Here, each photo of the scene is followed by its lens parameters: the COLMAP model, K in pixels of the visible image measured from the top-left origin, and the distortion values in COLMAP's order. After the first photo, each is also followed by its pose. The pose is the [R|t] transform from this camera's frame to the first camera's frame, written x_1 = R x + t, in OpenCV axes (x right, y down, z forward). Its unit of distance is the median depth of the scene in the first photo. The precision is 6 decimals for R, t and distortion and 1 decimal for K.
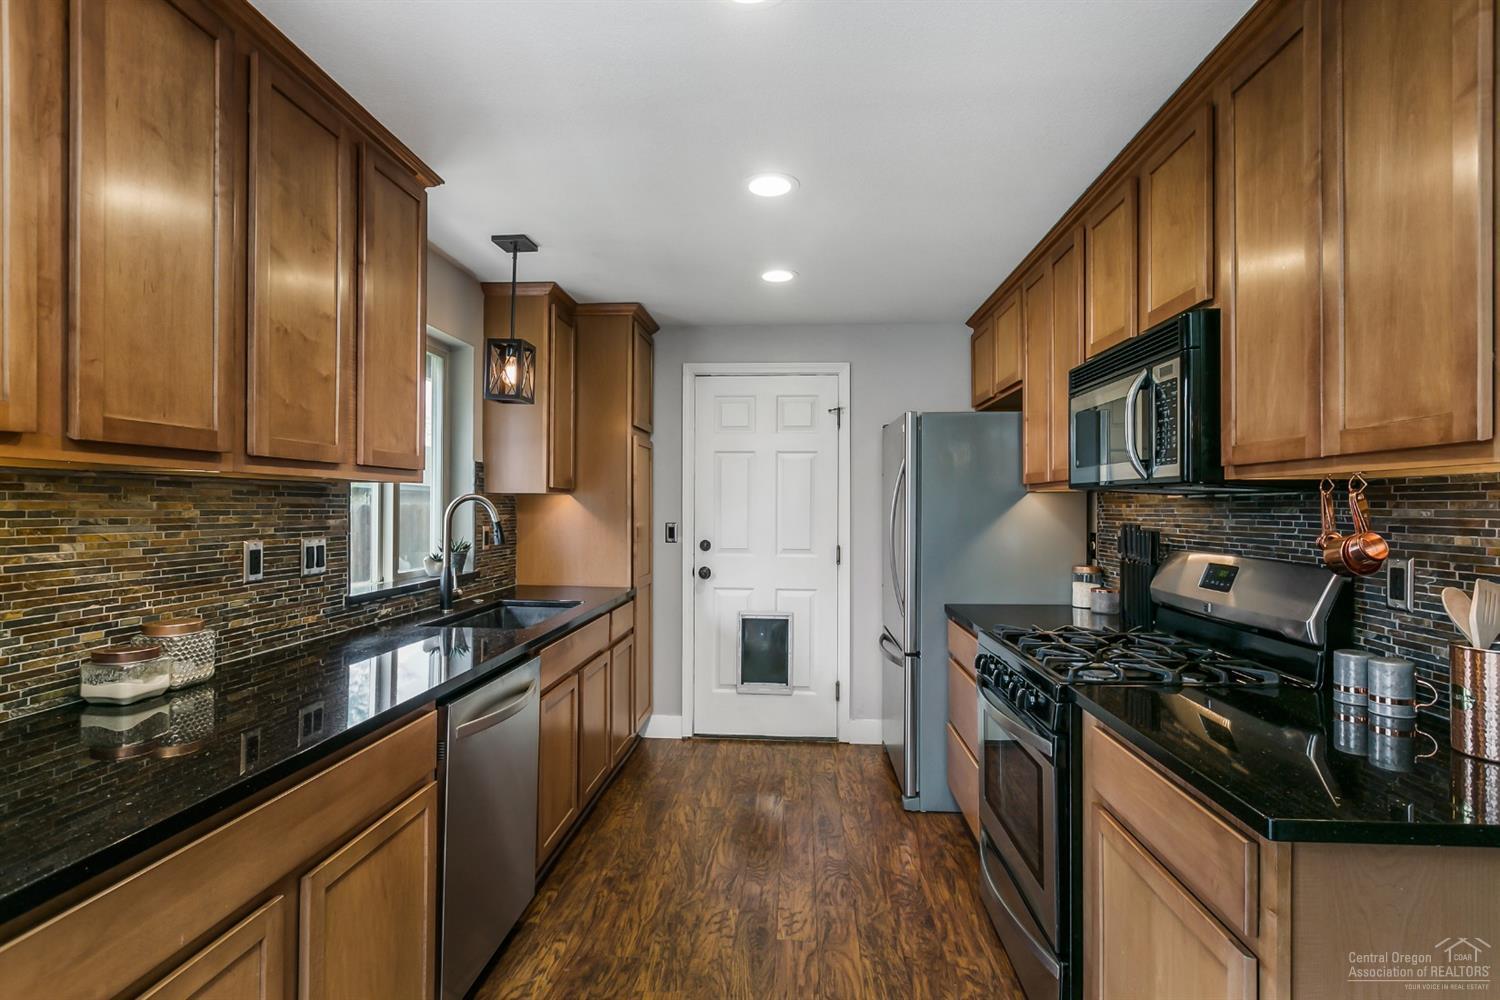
lens RADIAL K [[726.7, 0, 747.5], [0, 726.7, 501.1], [0, 0, 1]] dist [0.002721, -0.001832]
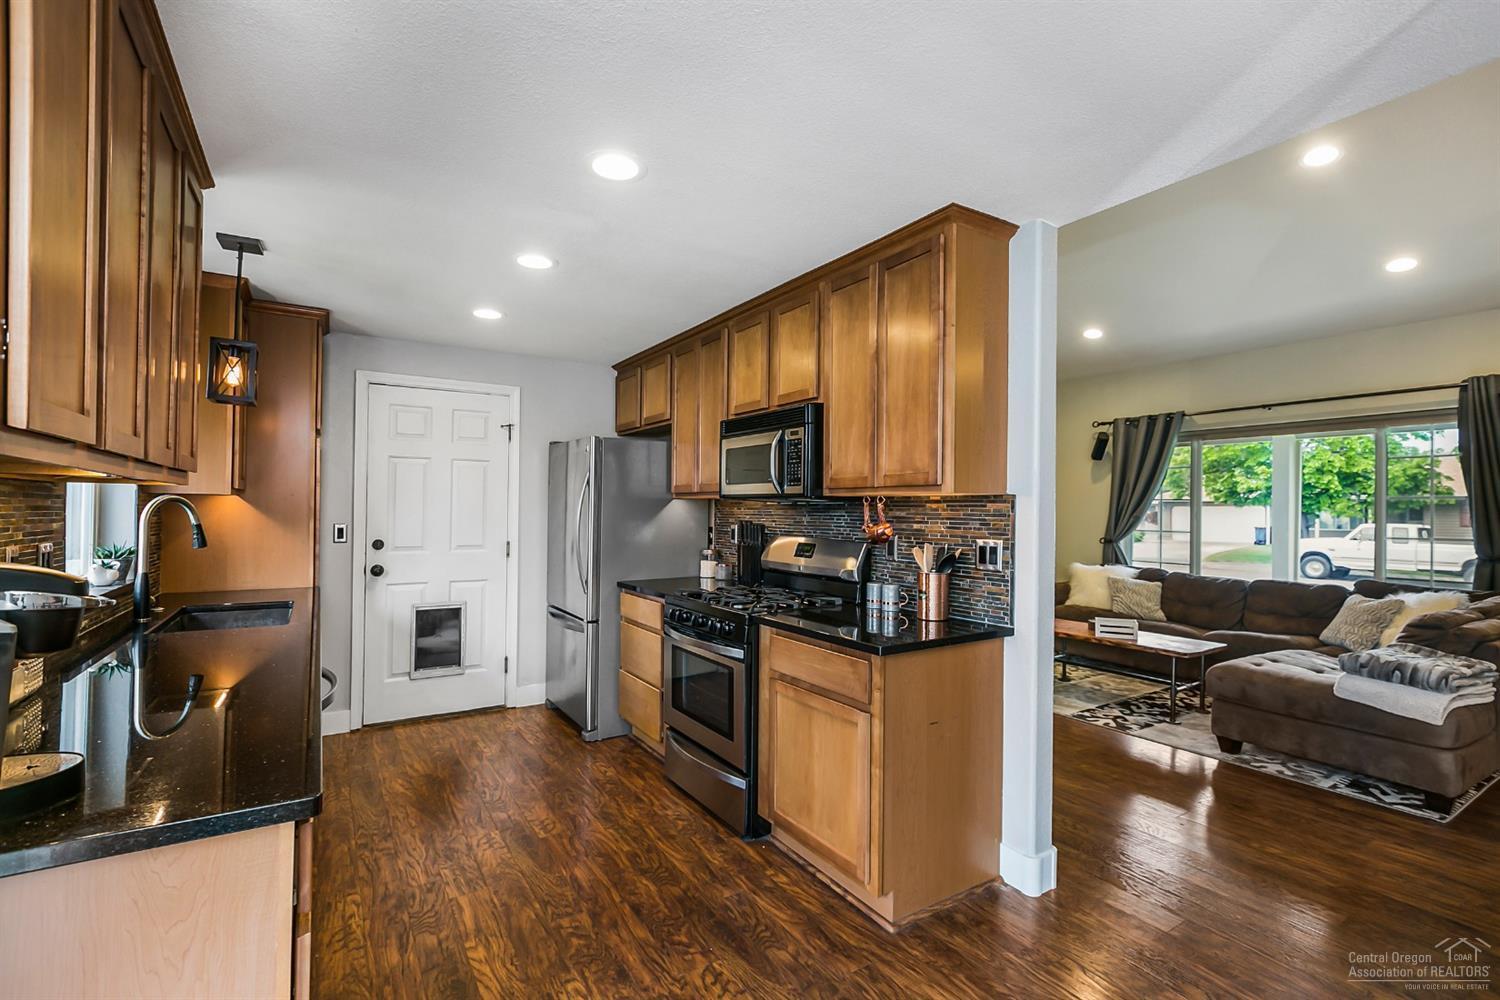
lens RADIAL K [[675.9, 0, 748.0], [0, 675.9, 506.9], [0, 0, 1]] dist [0.006503, -0.000028]
pose [[0.805333, 0.003641, 0.592812, -0.366664], [-0.008297, 0.999952, 0.005130, -0.005735], [-0.592765, -0.009050, 0.805325, -0.194448]]
